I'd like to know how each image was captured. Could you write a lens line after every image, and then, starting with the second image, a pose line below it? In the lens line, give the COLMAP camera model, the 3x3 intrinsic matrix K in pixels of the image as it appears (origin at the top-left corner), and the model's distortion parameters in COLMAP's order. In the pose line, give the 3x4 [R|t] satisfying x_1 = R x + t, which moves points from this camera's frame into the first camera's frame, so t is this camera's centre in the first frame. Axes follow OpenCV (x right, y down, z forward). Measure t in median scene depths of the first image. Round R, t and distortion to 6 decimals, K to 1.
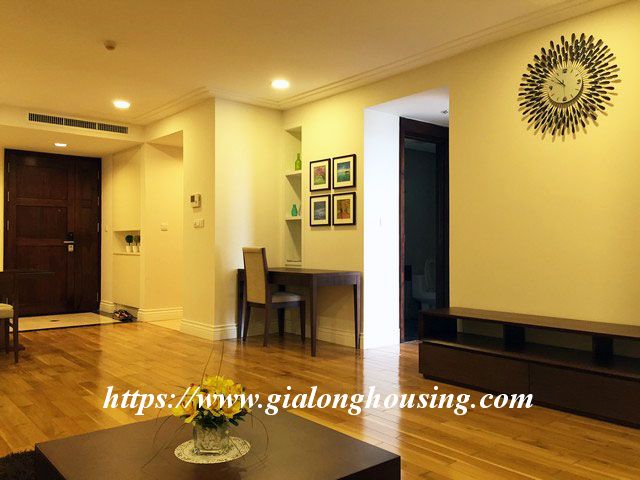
lens RADIAL K [[553.2, 0, 320.0], [0, 553.2, 240.0], [0, 0, 1]] dist [0.054685, -0.001782]
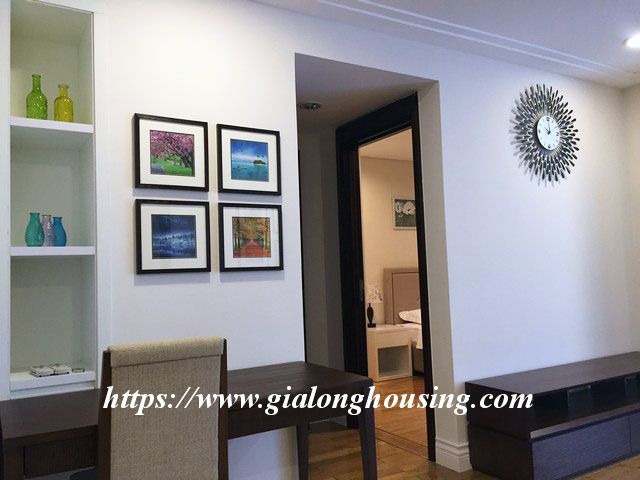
lens RADIAL K [[553.2, 0, 320.0], [0, 553.2, 240.0], [0, 0, 1]] dist [0.054685, -0.001782]
pose [[0.151871, 0.061292, 0.986498, -0.415985], [0.032371, 0.997232, -0.066942, -0.019069], [-0.987870, 0.042101, 0.149466, 0.857350]]
